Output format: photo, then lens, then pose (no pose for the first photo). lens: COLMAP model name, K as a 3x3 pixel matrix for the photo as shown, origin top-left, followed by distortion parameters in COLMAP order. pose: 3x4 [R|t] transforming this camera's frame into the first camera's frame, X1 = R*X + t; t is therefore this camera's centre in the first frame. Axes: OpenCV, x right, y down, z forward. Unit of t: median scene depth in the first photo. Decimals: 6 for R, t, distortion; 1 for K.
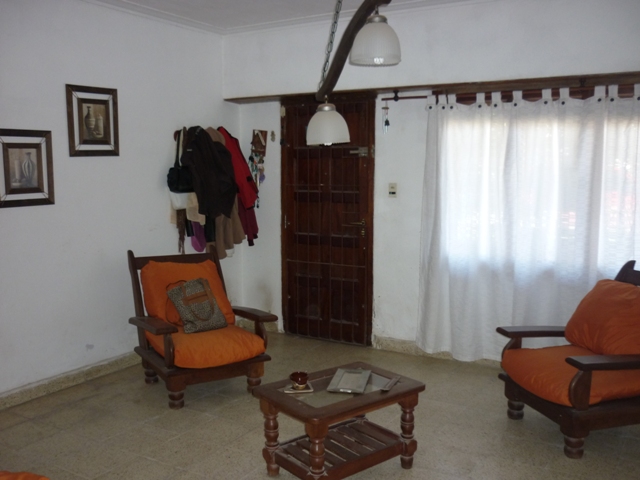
lens RADIAL K [[639.7, 0, 320.0], [0, 639.7, 240.0], [0, 0, 1]] dist [-0.082736, 0.100268]
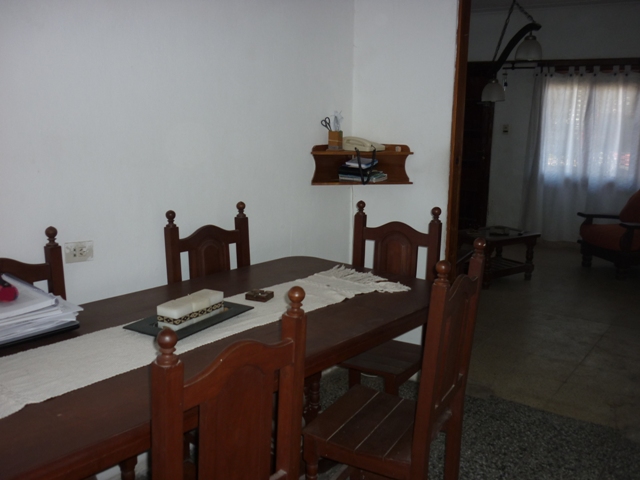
lens RADIAL K [[639.7, 0, 320.0], [0, 639.7, 240.0], [0, 0, 1]] dist [-0.082736, 0.100268]
pose [[0.996879, 0.029531, -0.073215, -0.235060], [-0.023058, 0.995878, 0.087722, 0.068391], [0.075503, -0.085760, 0.993451, -0.611205]]
